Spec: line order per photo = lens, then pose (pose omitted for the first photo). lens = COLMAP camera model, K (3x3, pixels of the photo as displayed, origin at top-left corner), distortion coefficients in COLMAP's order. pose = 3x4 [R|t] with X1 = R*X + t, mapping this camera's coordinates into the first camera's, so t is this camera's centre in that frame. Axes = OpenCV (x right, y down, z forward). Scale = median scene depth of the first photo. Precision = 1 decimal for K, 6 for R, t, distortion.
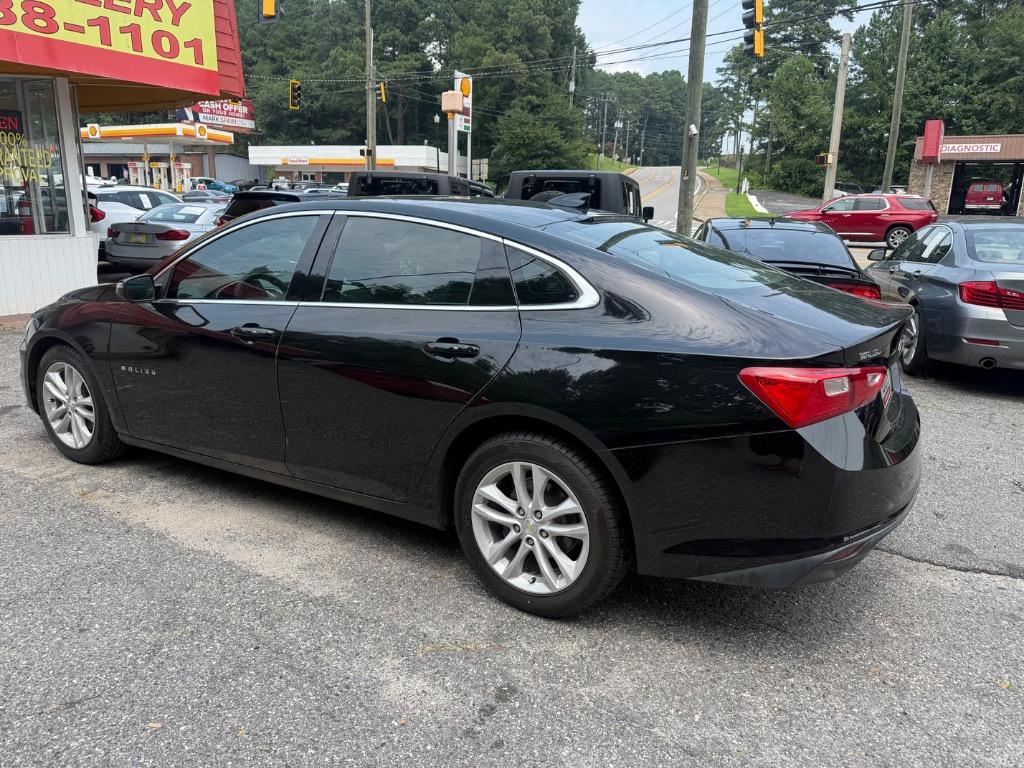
lens RADIAL K [[726.1, 0, 508.5], [0, 726.1, 384.9], [0, 0, 1]] dist [0.029814, -0.034885]
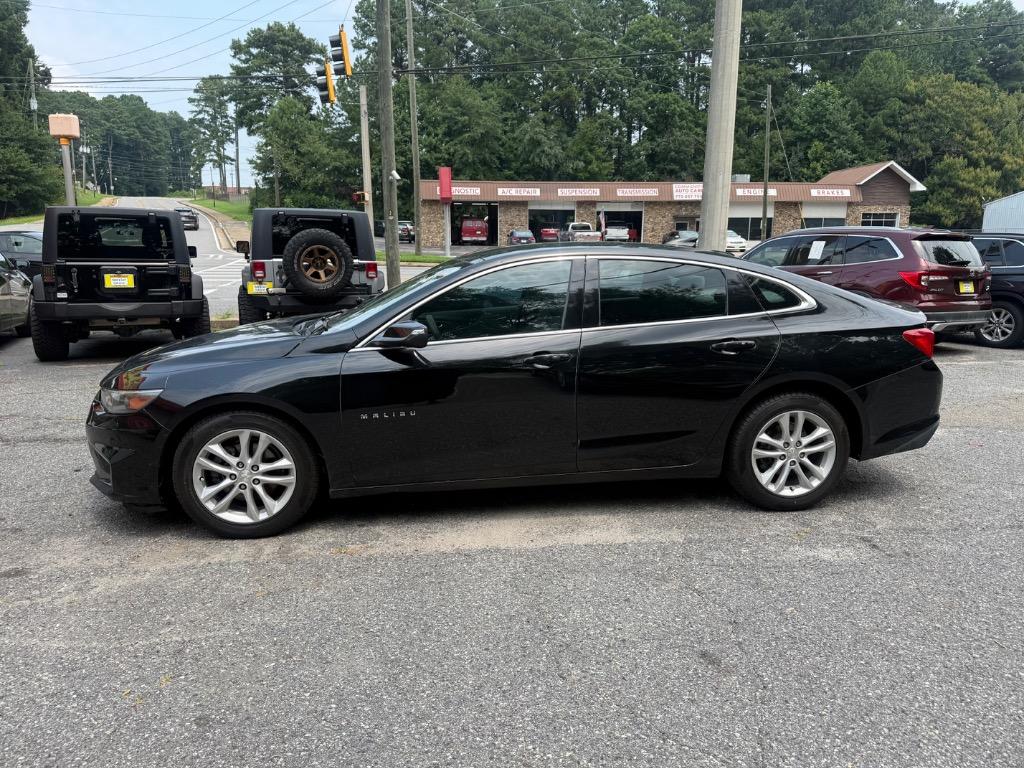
lens RADIAL K [[726.1, 0, 509.5], [0, 726.1, 392.5], [0, 0, 1]] dist [0.029814, -0.034885]
pose [[0.783161, -0.142305, 0.605316, -0.111520], [0.161395, 0.986619, 0.023134, -0.005382], [-0.600508, 0.079578, 0.795649, 0.009110]]
